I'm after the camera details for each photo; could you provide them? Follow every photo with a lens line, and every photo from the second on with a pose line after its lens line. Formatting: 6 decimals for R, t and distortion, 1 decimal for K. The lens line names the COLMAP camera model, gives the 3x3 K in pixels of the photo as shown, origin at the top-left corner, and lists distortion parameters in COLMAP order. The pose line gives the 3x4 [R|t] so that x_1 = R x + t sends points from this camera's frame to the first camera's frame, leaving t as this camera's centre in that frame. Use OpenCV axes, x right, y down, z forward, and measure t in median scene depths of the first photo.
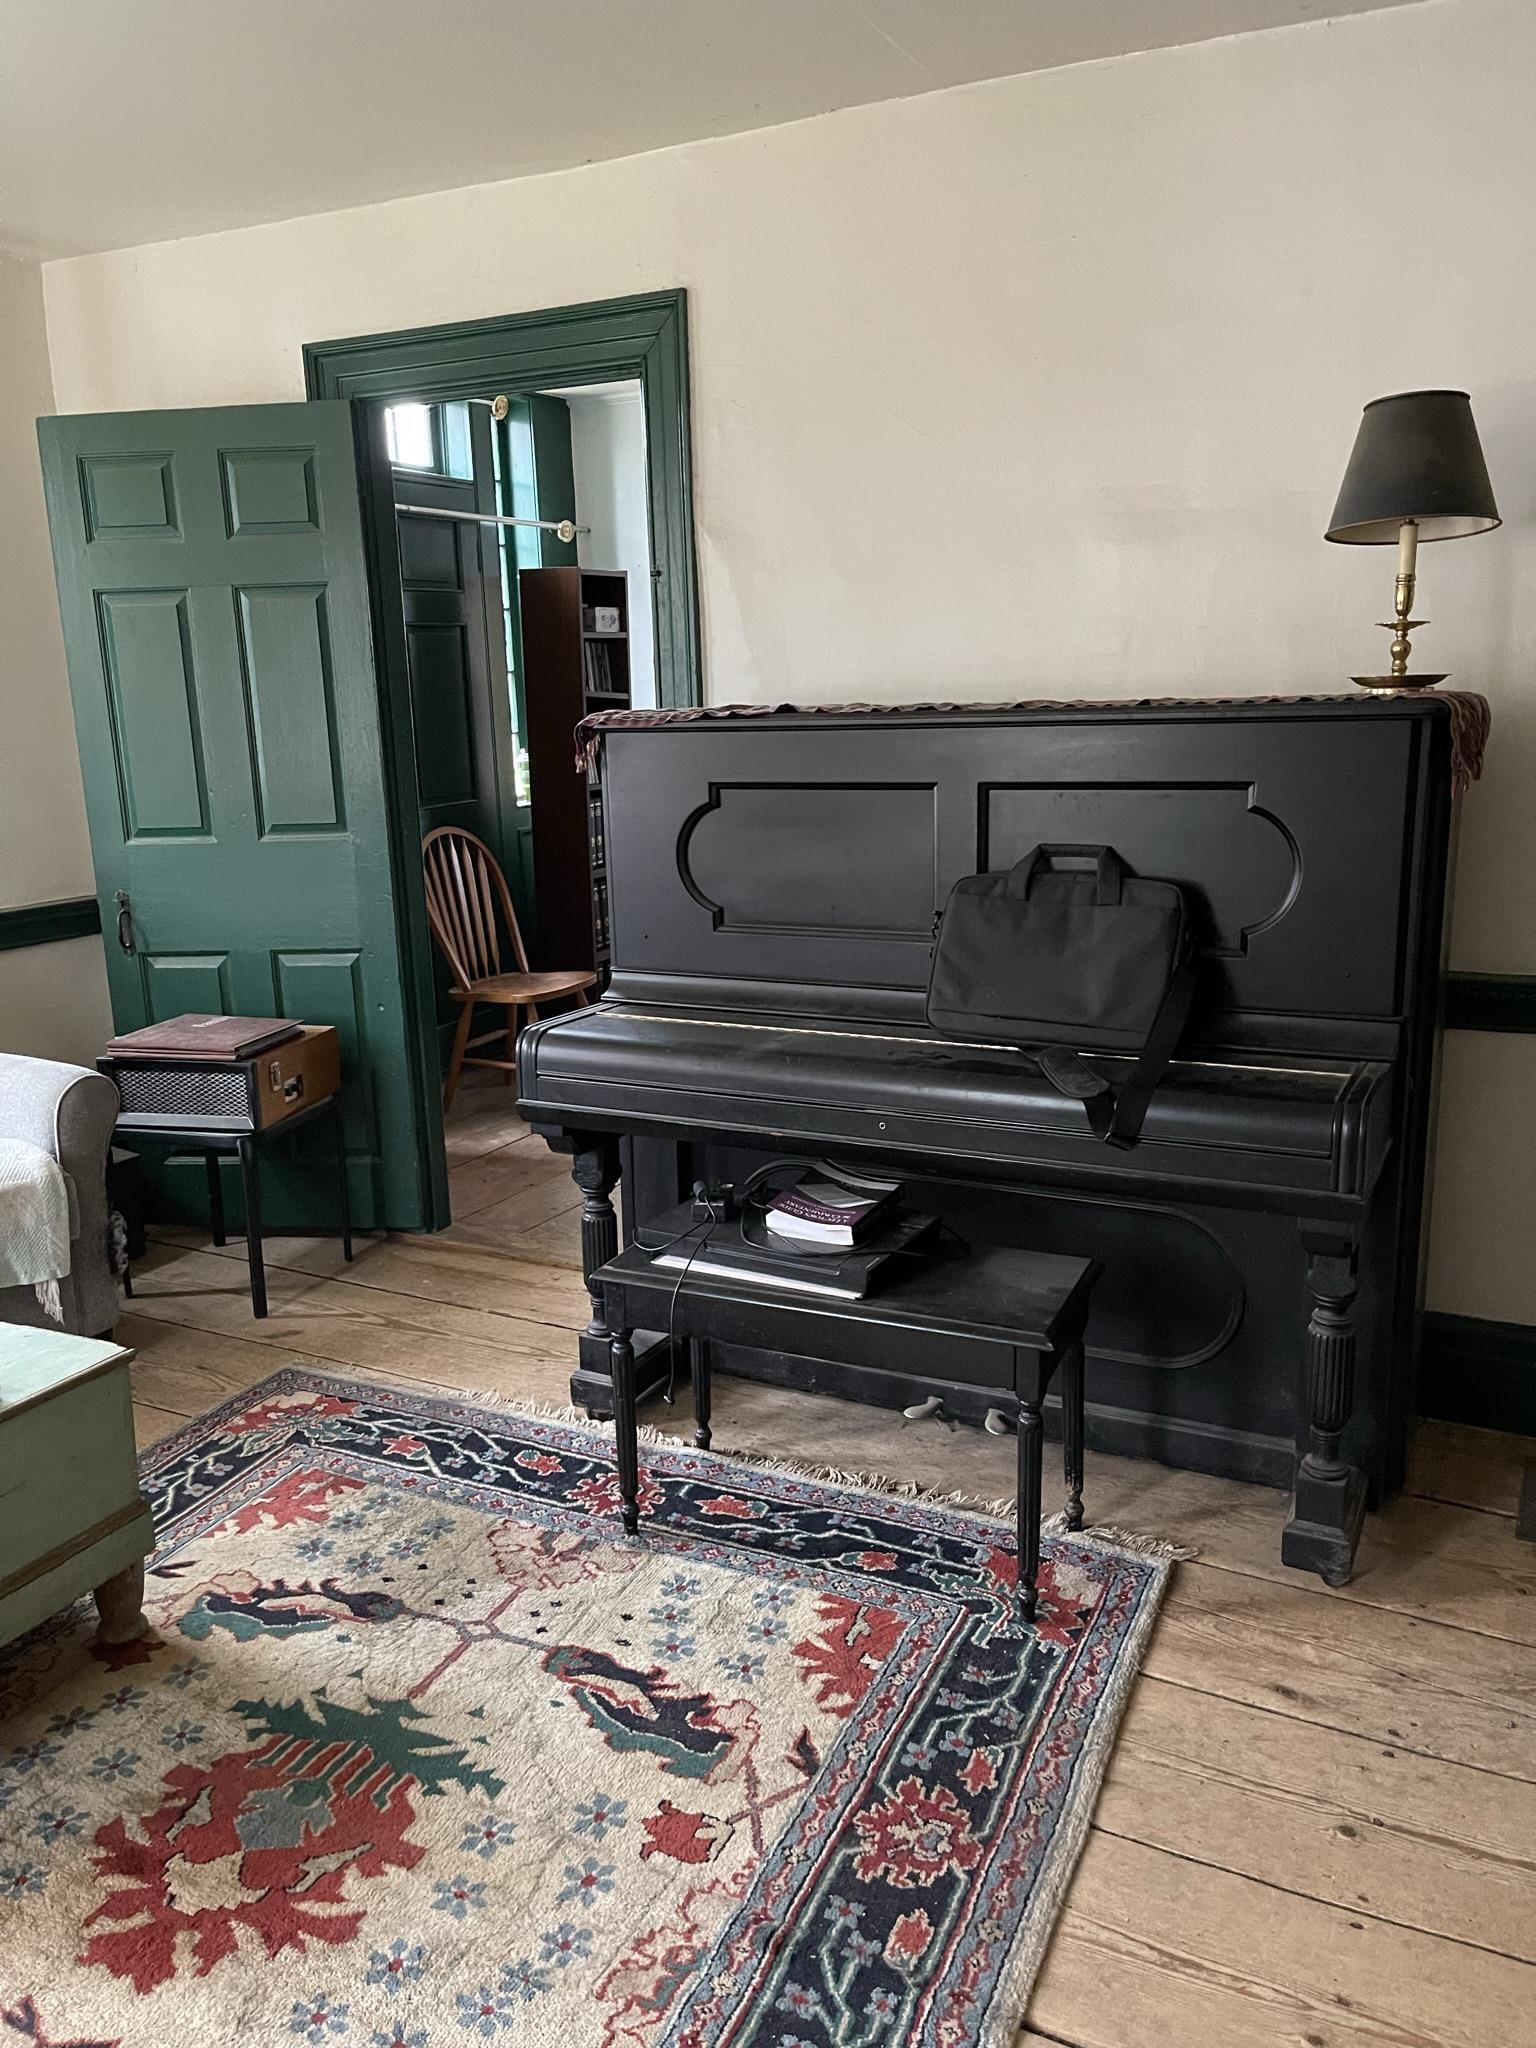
lens RADIAL K [[1540.9, 0, 764.0], [0, 1540.9, 1015.3], [0, 0, 1]] dist [-0.060228, -0.025790]
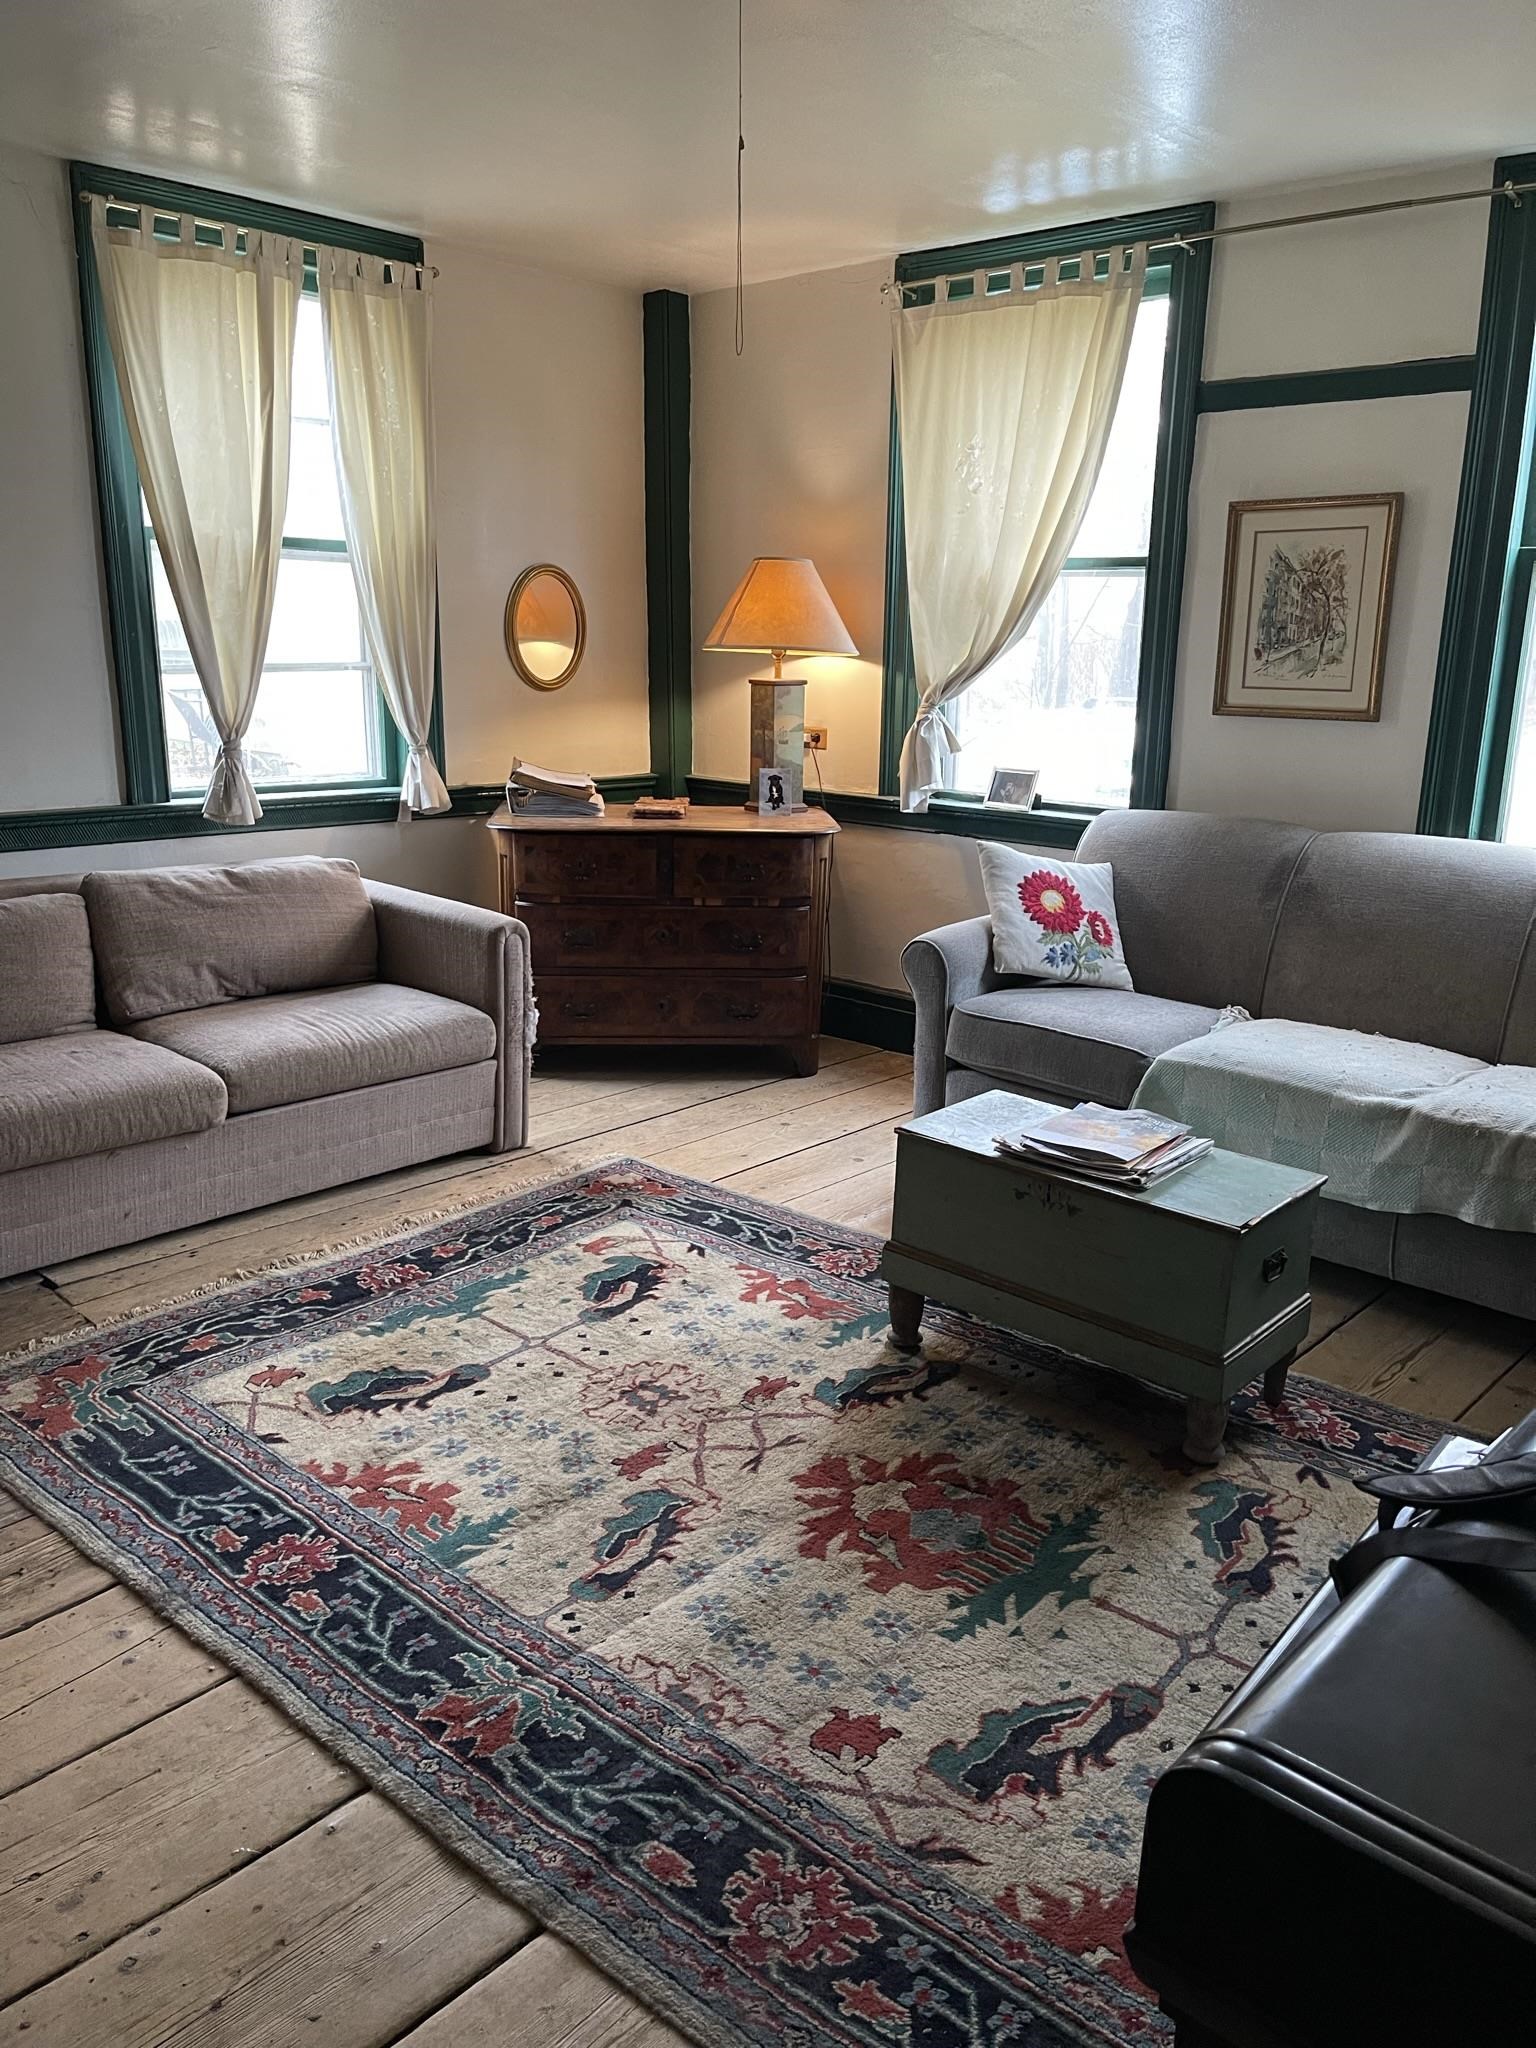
lens RADIAL K [[1540.9, 0, 770.4], [0, 1540.9, 1027.8], [0, 0, 1]] dist [-0.060228, -0.025790]
pose [[-0.299109, 0.261046, -0.917817, 0.808068], [-0.211196, 0.919887, 0.330461, -0.254693], [0.930554, 0.292684, -0.220014, 1.033049]]
